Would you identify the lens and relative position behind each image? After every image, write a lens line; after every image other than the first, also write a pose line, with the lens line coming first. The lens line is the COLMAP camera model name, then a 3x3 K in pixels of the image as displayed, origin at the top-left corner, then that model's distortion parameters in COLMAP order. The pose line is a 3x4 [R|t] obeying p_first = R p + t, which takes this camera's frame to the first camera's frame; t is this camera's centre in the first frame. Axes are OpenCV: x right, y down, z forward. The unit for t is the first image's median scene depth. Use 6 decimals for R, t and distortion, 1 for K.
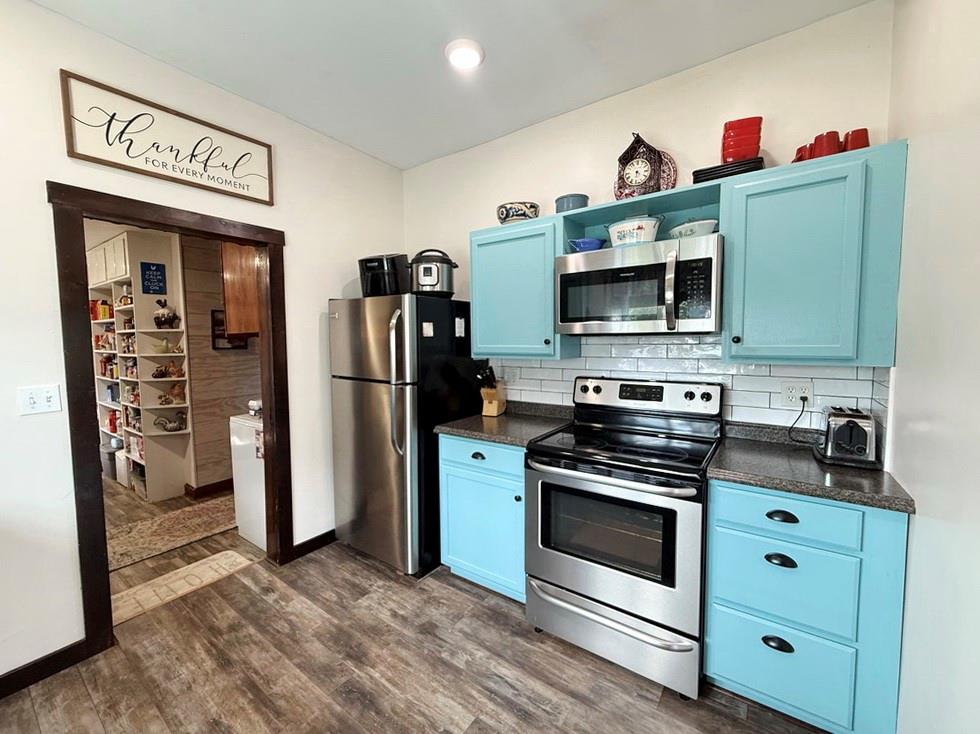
lens RADIAL K [[399.2, 0, 490.0], [0, 399.2, 367.0], [0, 0, 1]] dist [0.000902, -0.000345]
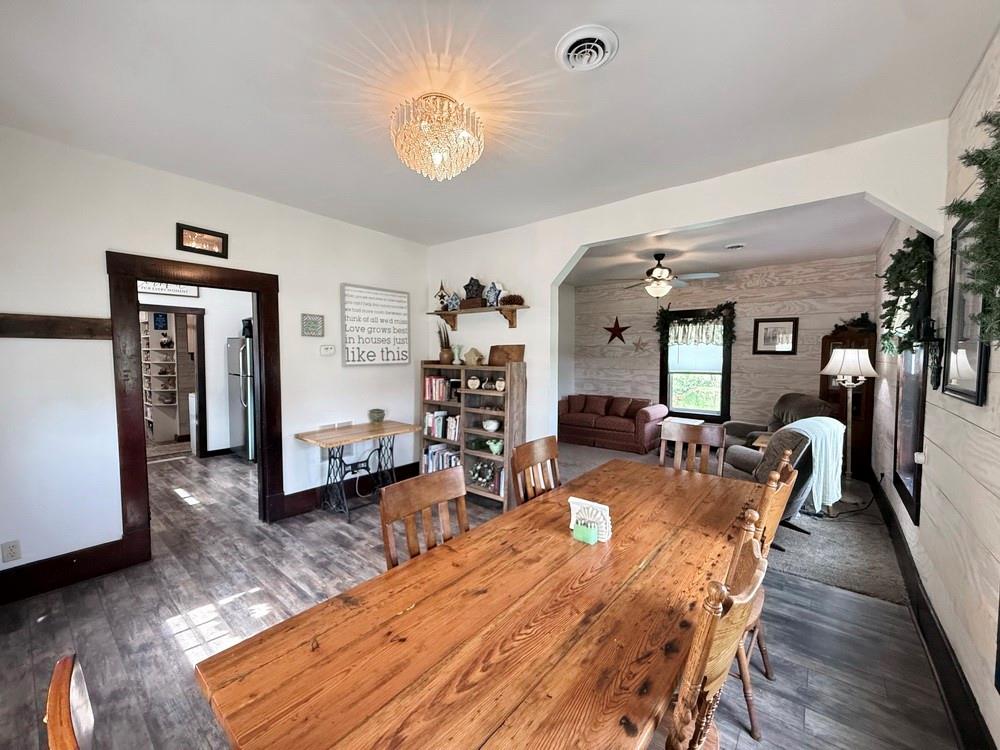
lens RADIAL K [[407.4, 0, 500.0], [0, 407.4, 375.0], [0, 0, 1]] dist [0.000902, -0.000345]
pose [[0.997132, 0.018656, -0.073347, 1.419106], [-0.019627, 0.999729, -0.012551, 0.033889], [0.073093, 0.013954, 0.997228, -1.251315]]
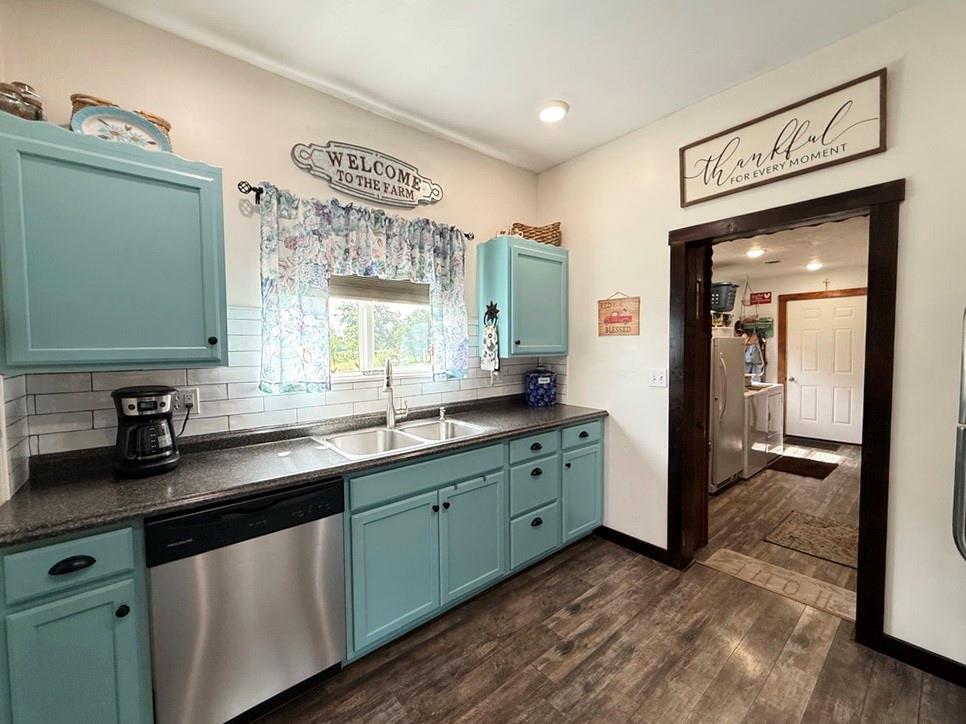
lens RADIAL K [[393.5, 0, 483.0], [0, 393.5, 362.0], [0, 0, 1]] dist [0.000902, -0.000345]
pose [[-0.246525, 0.050399, -0.967825, 0.364527], [-0.061418, 0.995827, 0.067501, -0.027347], [0.967188, 0.076082, -0.242401, 0.524565]]
